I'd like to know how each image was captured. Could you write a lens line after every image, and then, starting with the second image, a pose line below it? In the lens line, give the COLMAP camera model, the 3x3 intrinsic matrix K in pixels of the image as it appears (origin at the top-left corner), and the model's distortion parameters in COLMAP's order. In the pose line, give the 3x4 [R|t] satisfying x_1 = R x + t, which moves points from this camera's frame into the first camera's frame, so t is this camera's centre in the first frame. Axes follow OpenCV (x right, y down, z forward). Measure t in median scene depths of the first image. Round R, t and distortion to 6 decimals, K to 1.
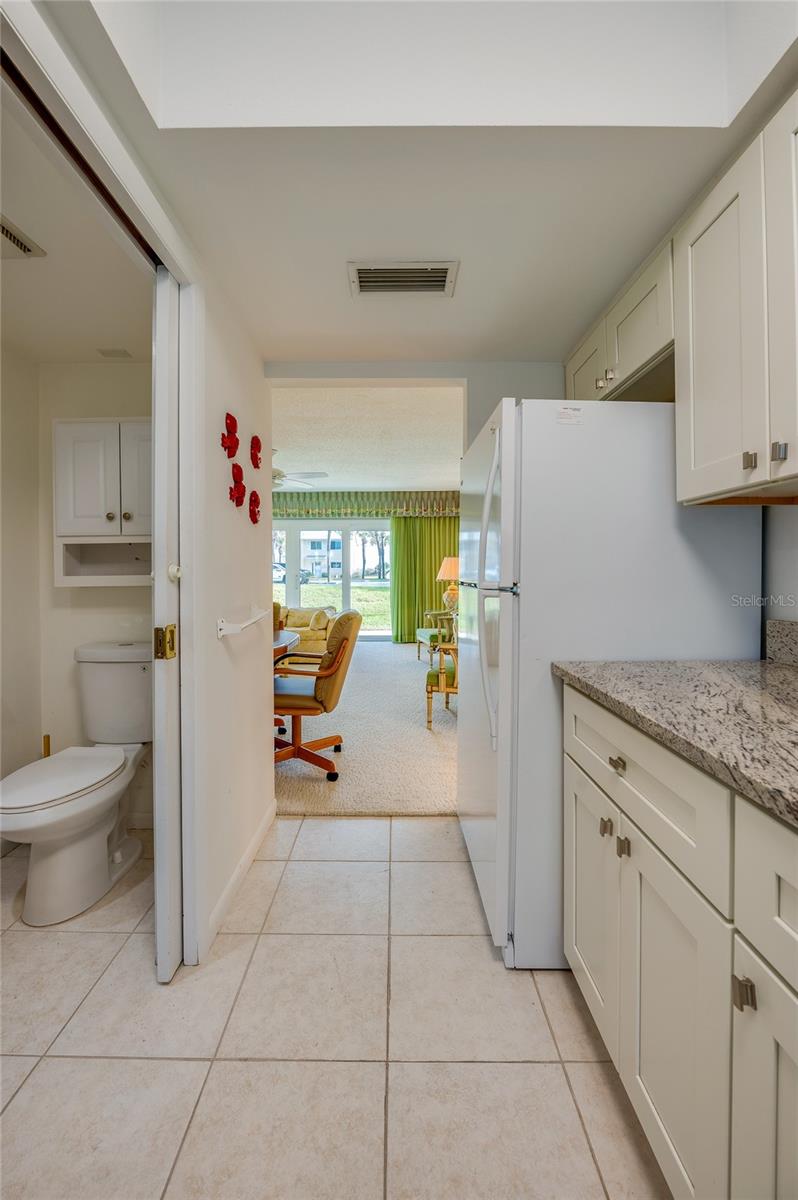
lens RADIAL K [[497.1, 0, 397.1], [0, 497.1, 569.6], [0, 0, 1]] dist [-0.020865, 0.001047]
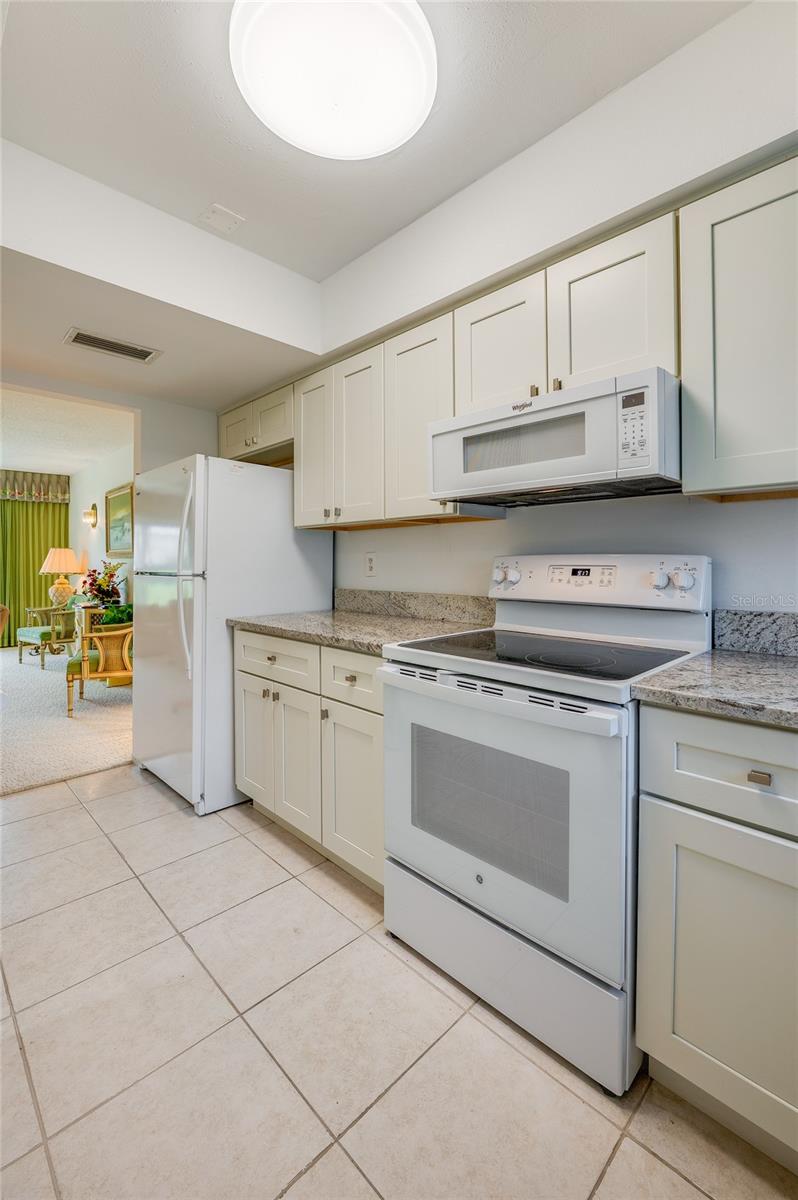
lens RADIAL K [[497.1, 0, 419.4], [0, 497.1, 564.3], [0, 0, 1]] dist [-0.020865, 0.001047]
pose [[0.700061, 0.000042, 0.714083, -0.080252], [-0.003329, 0.999989, 0.003204, -0.000471], [-0.714075, -0.004620, 0.700054, -0.118115]]
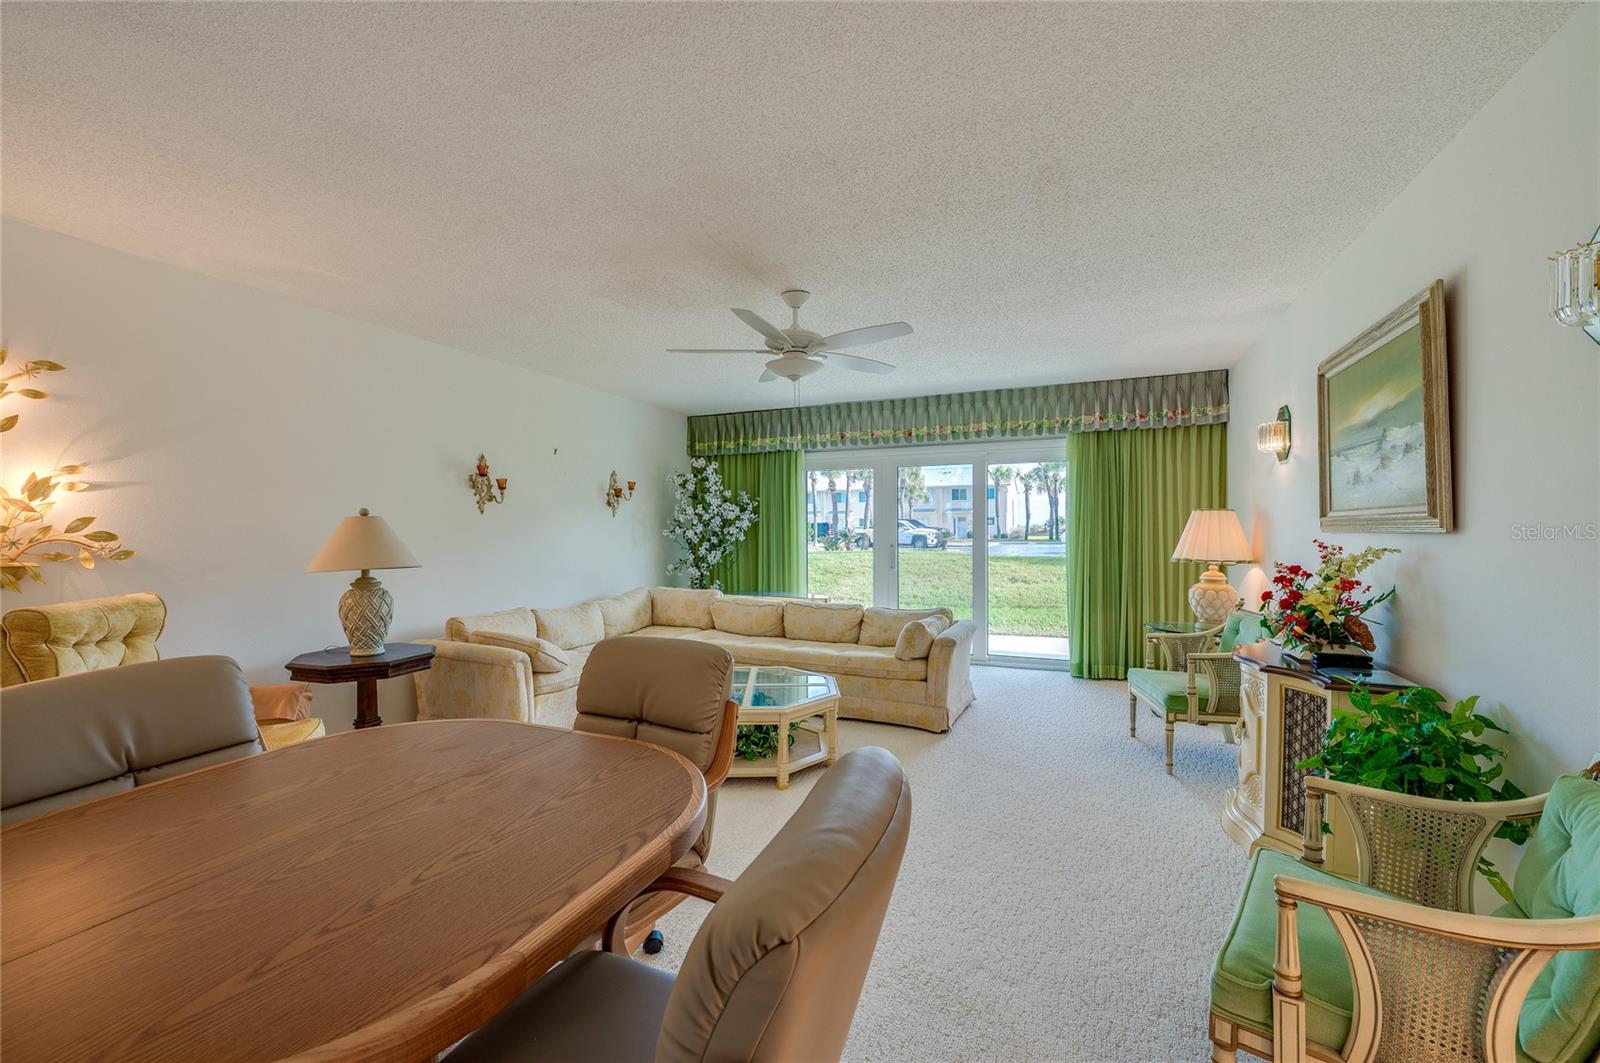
lens RADIAL K [[662.8, 0, 788.9], [0, 662.8, 537.4], [0, 0, 1]] dist [-0.020865, 0.001047]
pose [[0.915996, 0.001635, -0.401184, -0.003601], [0.004390, 0.999891, 0.014098, -0.010766], [0.401163, -0.014675, 0.915889, 0.311791]]
